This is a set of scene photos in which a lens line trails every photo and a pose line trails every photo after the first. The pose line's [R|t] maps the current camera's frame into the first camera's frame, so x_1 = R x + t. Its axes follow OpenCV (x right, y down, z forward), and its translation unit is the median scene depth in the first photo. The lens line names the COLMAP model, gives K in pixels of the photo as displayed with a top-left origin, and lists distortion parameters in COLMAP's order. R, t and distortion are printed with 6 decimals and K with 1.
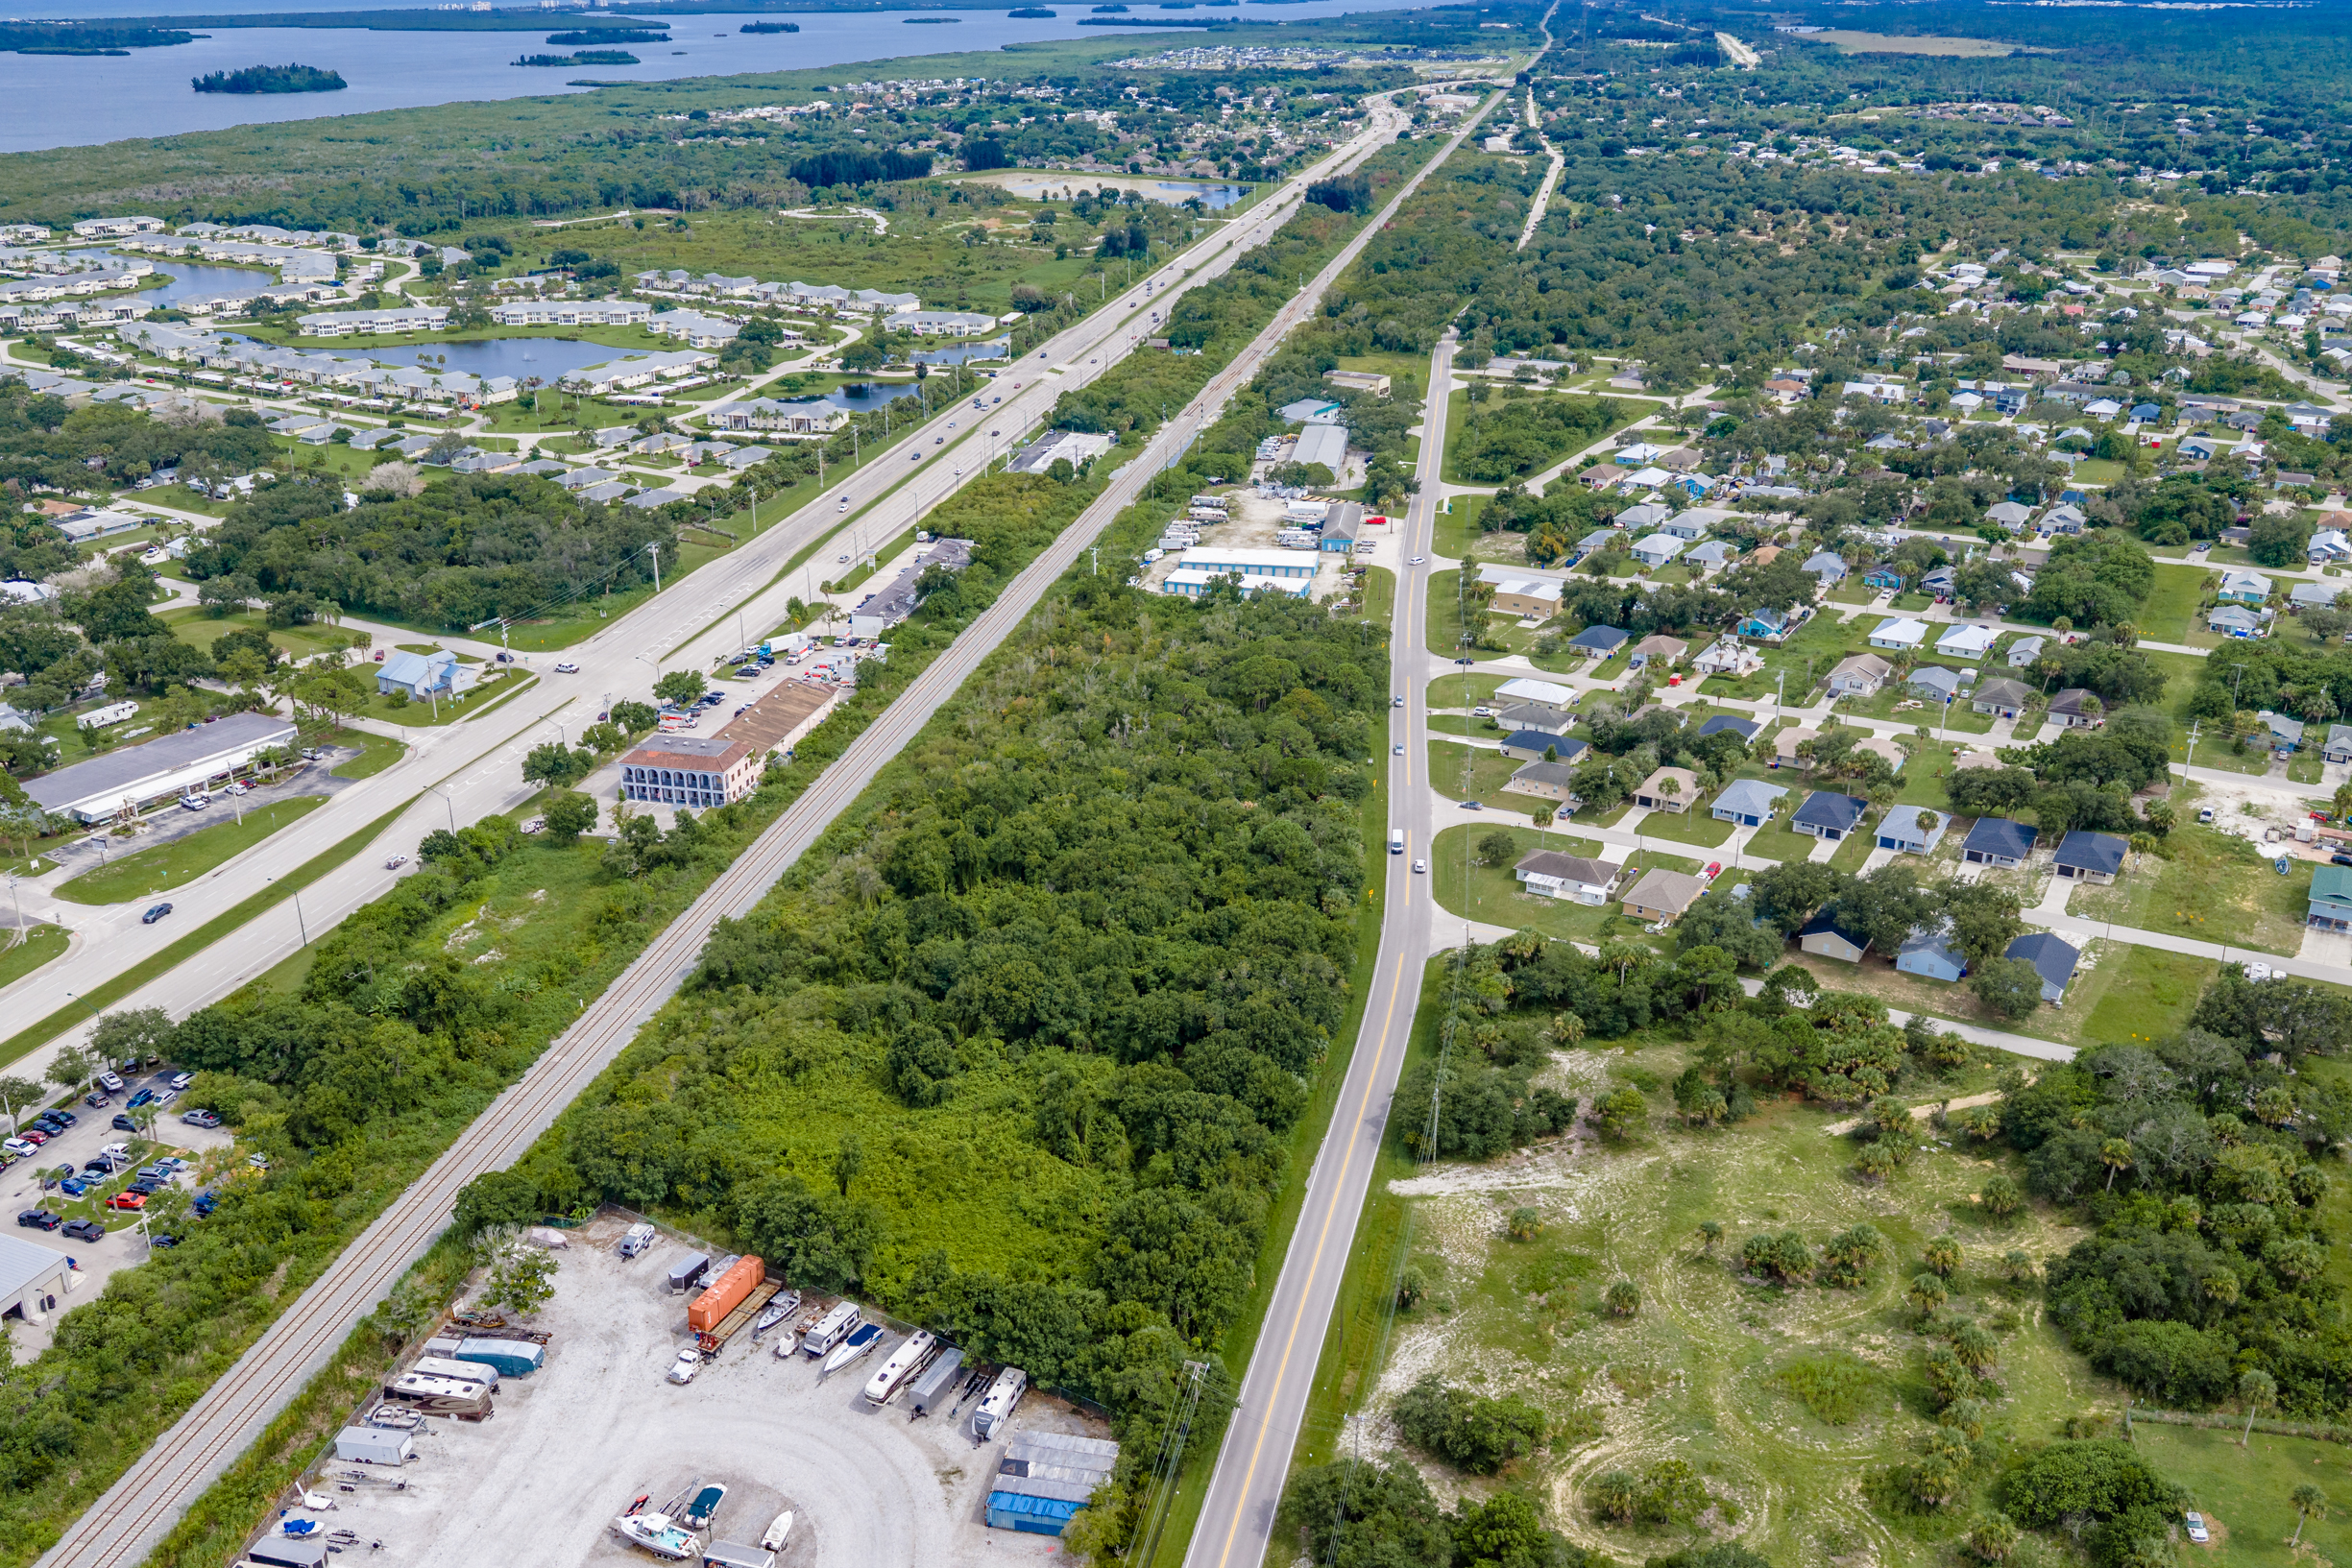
lens RADIAL K [[2048.7, 0, 1176.0], [0, 2048.7, 784.0], [0, 0, 1]] dist [0.015227, -0.003616]
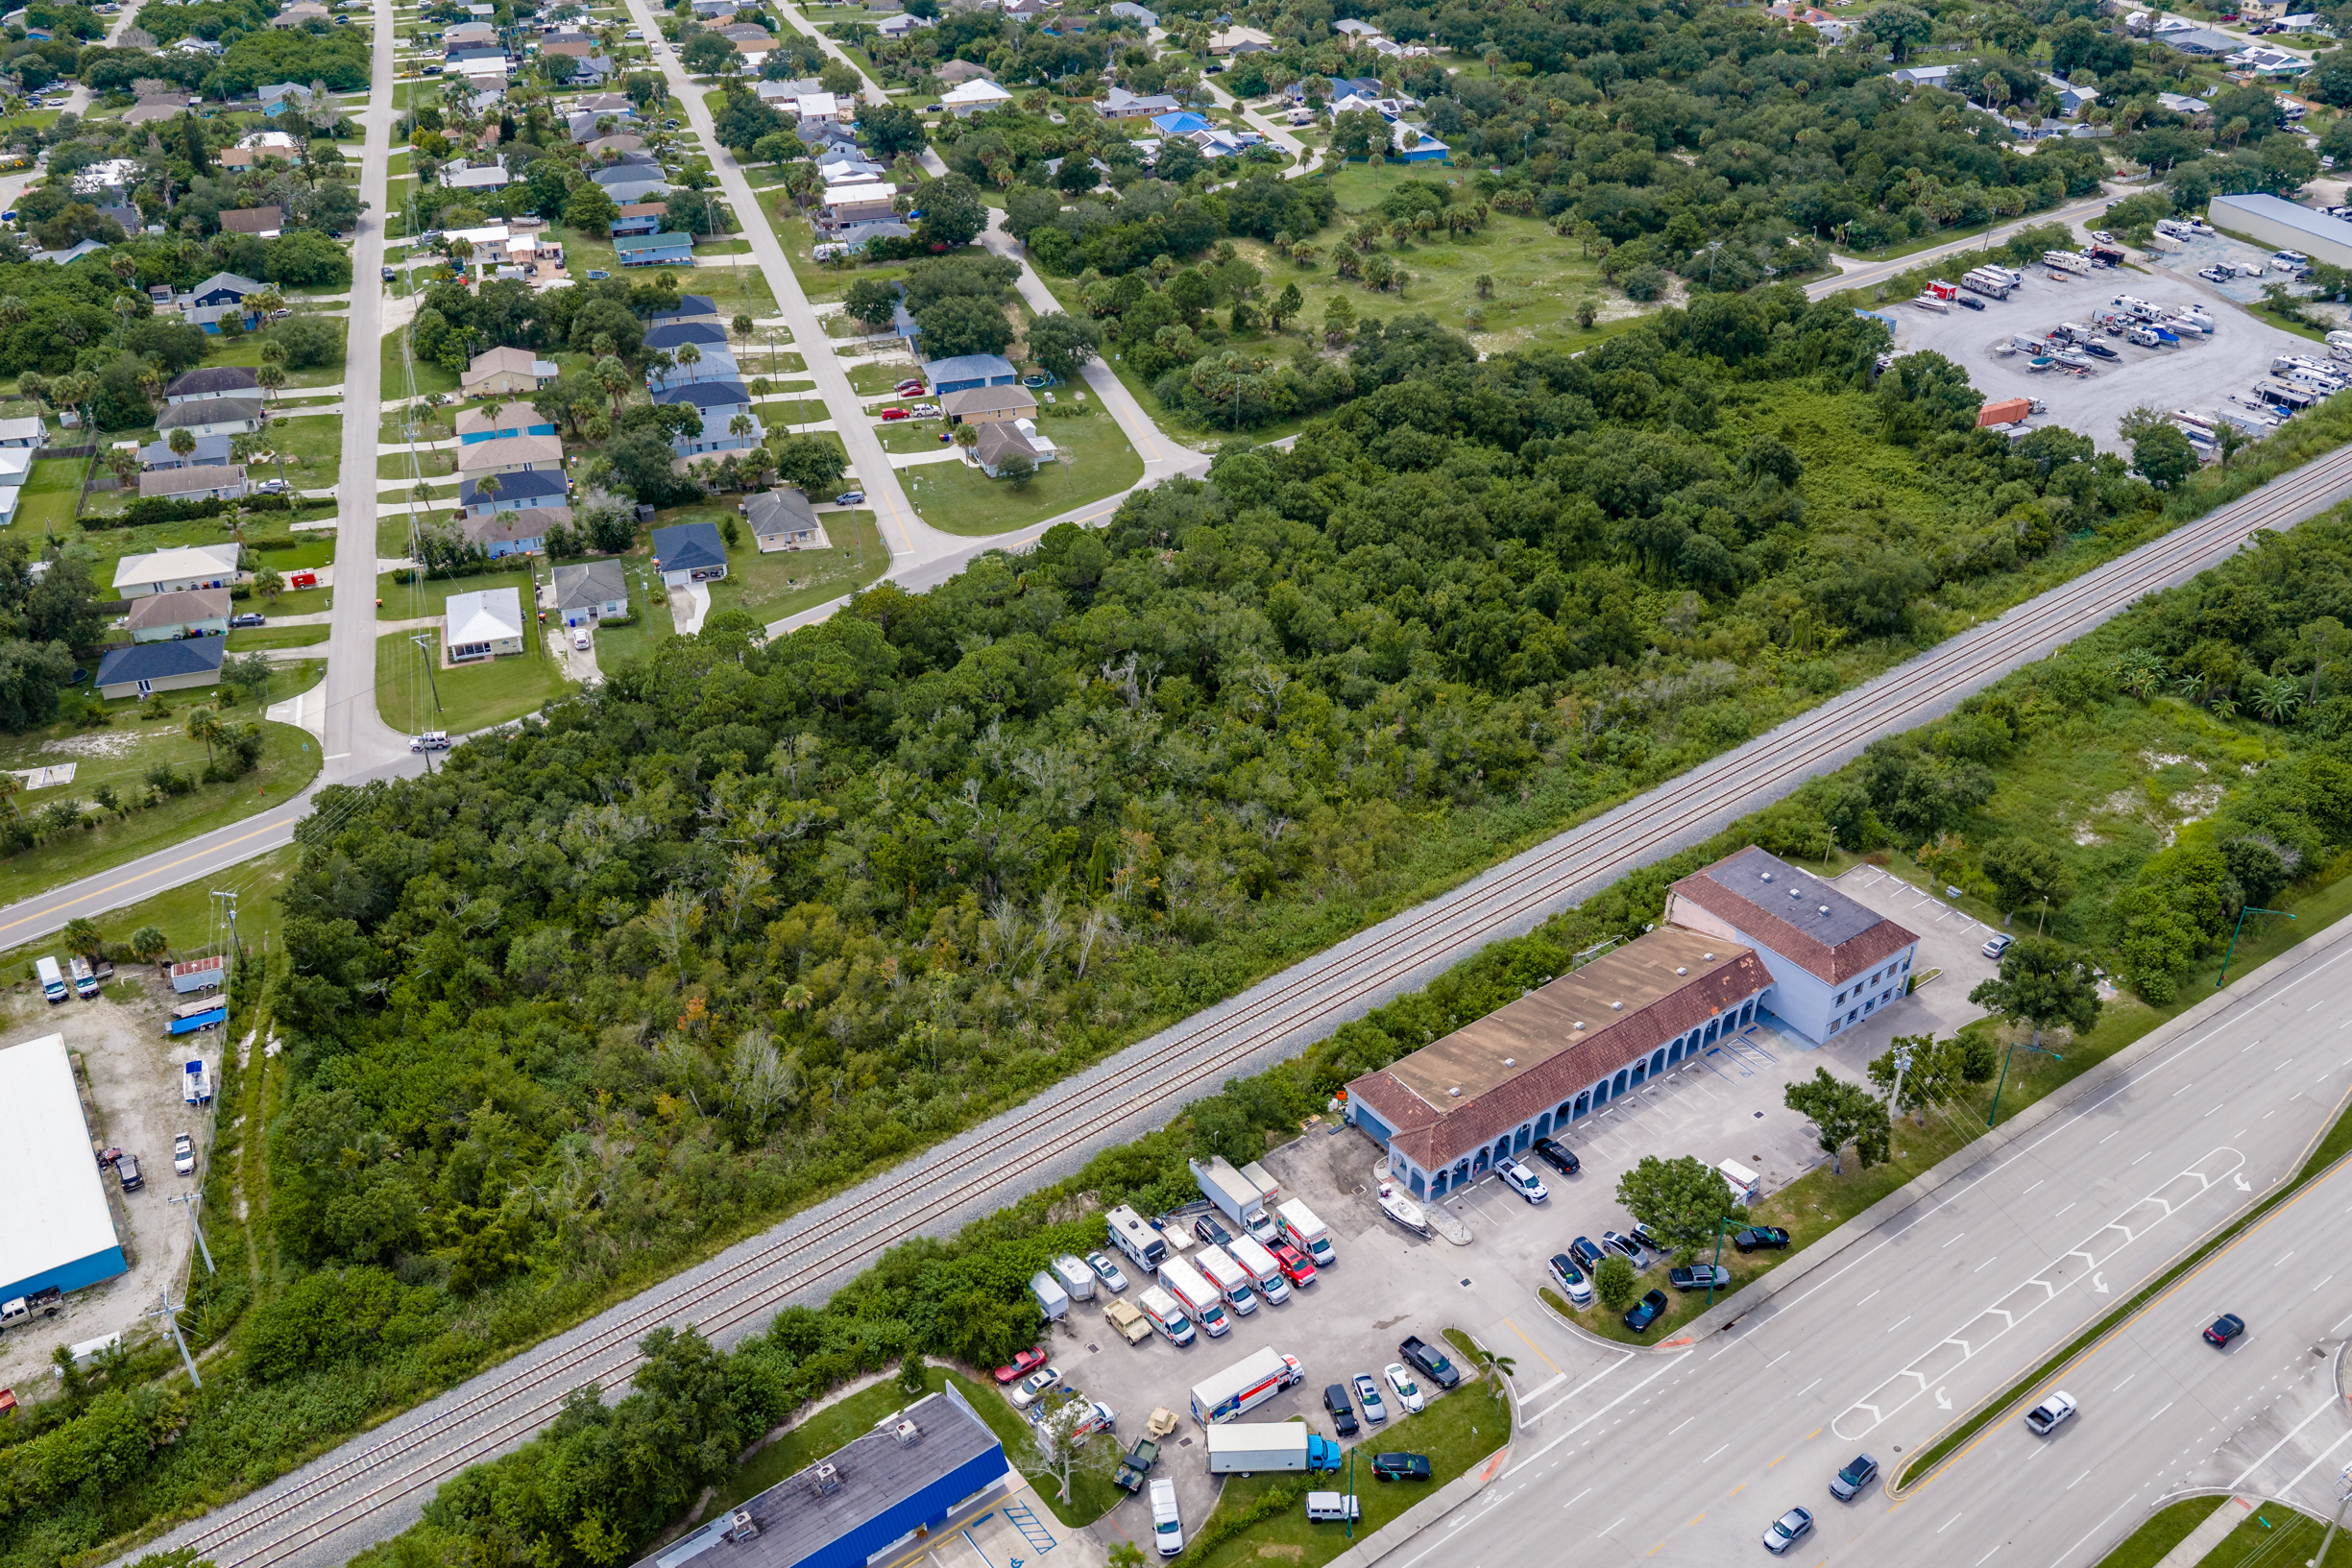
lens RADIAL K [[1906.0, 0, 1183.0], [0, 1906.0, 868.0], [0, 0, 1]] dist [0.005789, -0.008843]
pose [[-0.761971, -0.362243, 0.536824, -0.367838], [0.246780, 0.603974, 0.757836, -0.425999], [-0.598748, 0.709926, -0.370817, 1.222860]]
